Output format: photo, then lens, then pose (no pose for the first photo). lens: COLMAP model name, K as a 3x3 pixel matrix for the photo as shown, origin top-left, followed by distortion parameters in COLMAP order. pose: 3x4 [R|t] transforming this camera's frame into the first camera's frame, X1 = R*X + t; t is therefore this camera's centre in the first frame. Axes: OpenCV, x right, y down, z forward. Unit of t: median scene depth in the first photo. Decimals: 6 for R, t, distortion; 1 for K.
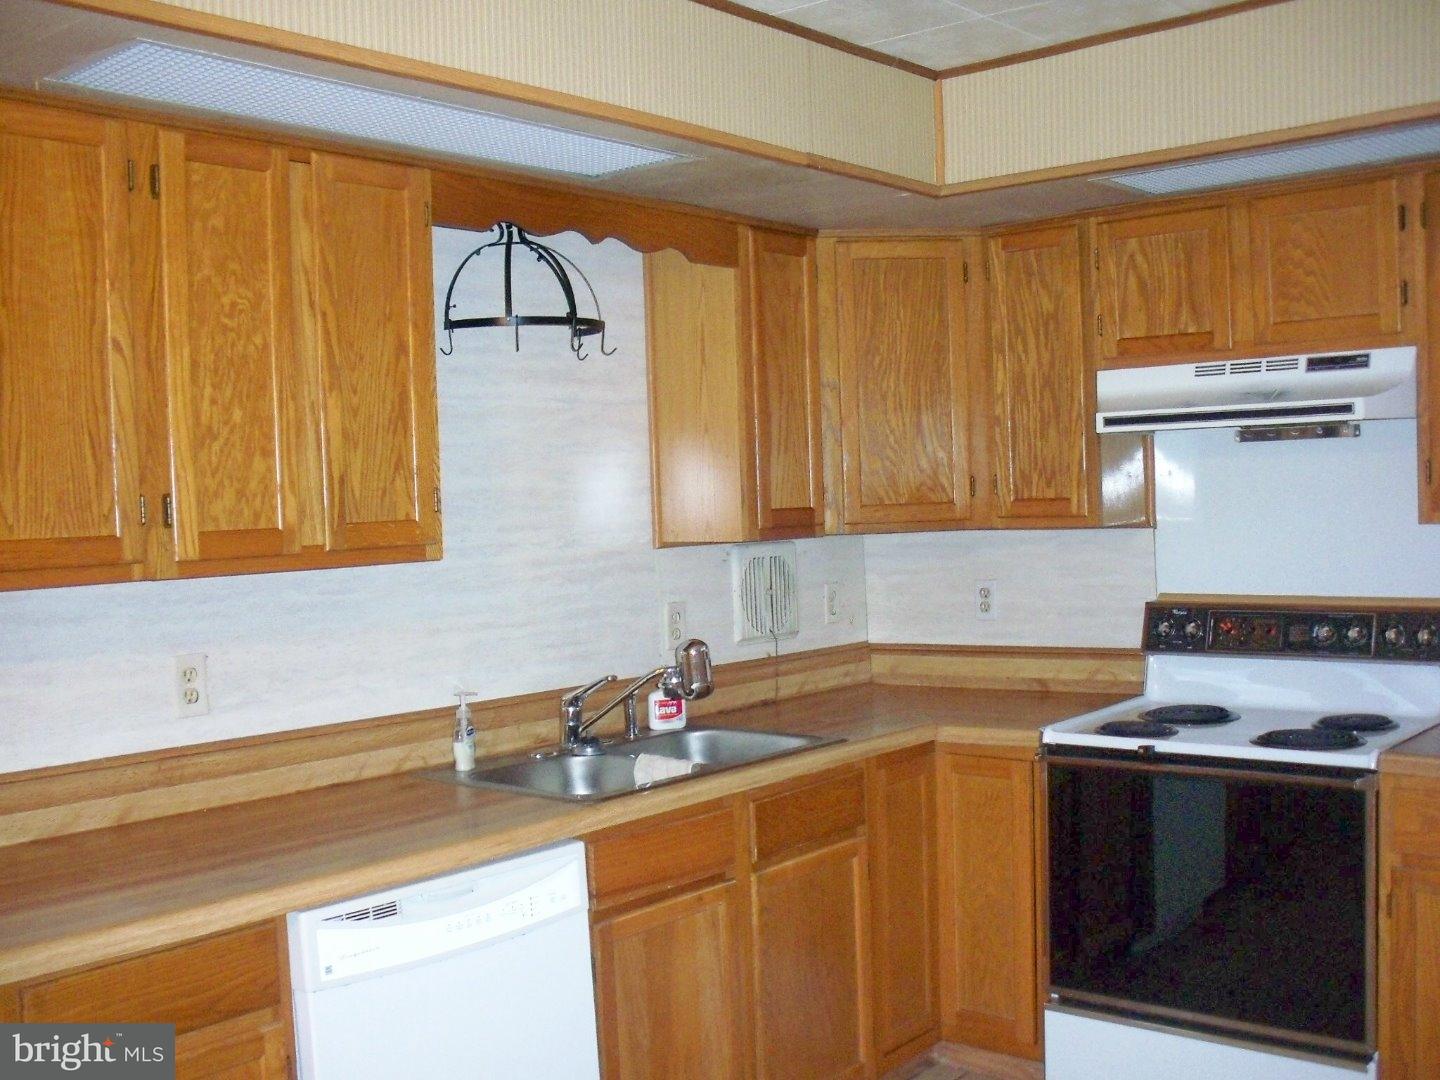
lens RADIAL K [[1568.3, 0, 720.0], [0, 1568.3, 540.0], [0, 0, 1]] dist [-0.181261, 0.241009]
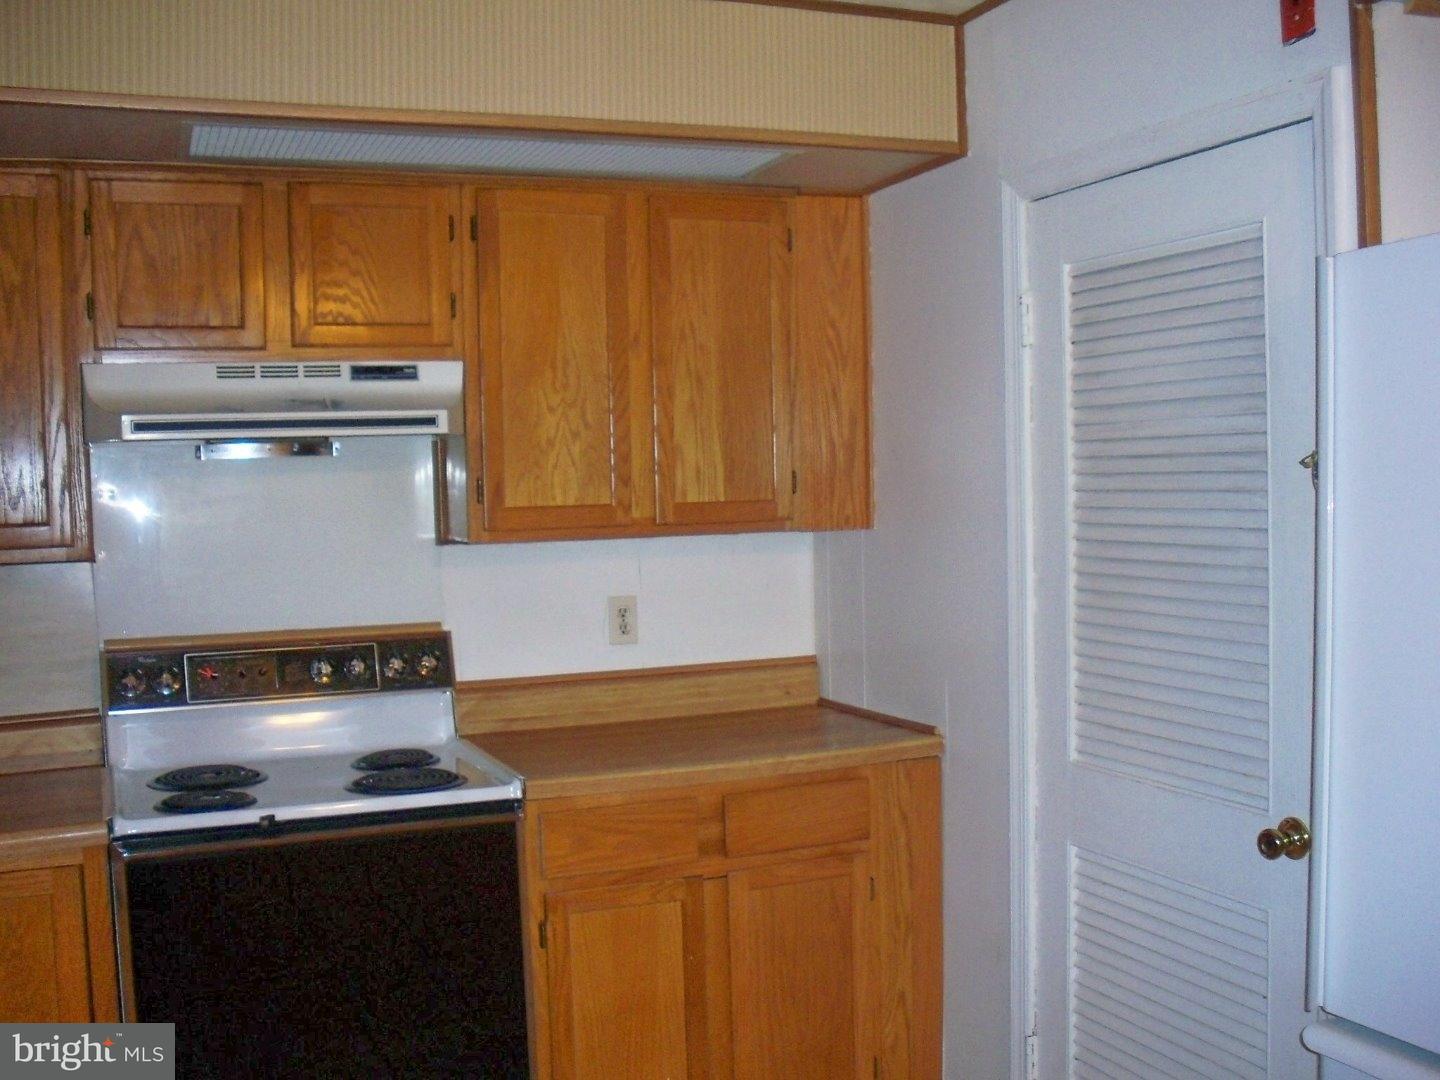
lens RADIAL K [[1568.3, 0, 720.0], [0, 1568.3, 540.0], [0, 0, 1]] dist [-0.181261, 0.241009]
pose [[0.454489, -0.009638, 0.890700, -0.337102], [0.040579, 0.999127, -0.009894, 0.002937], [-0.889827, 0.040641, 0.454484, 0.387291]]
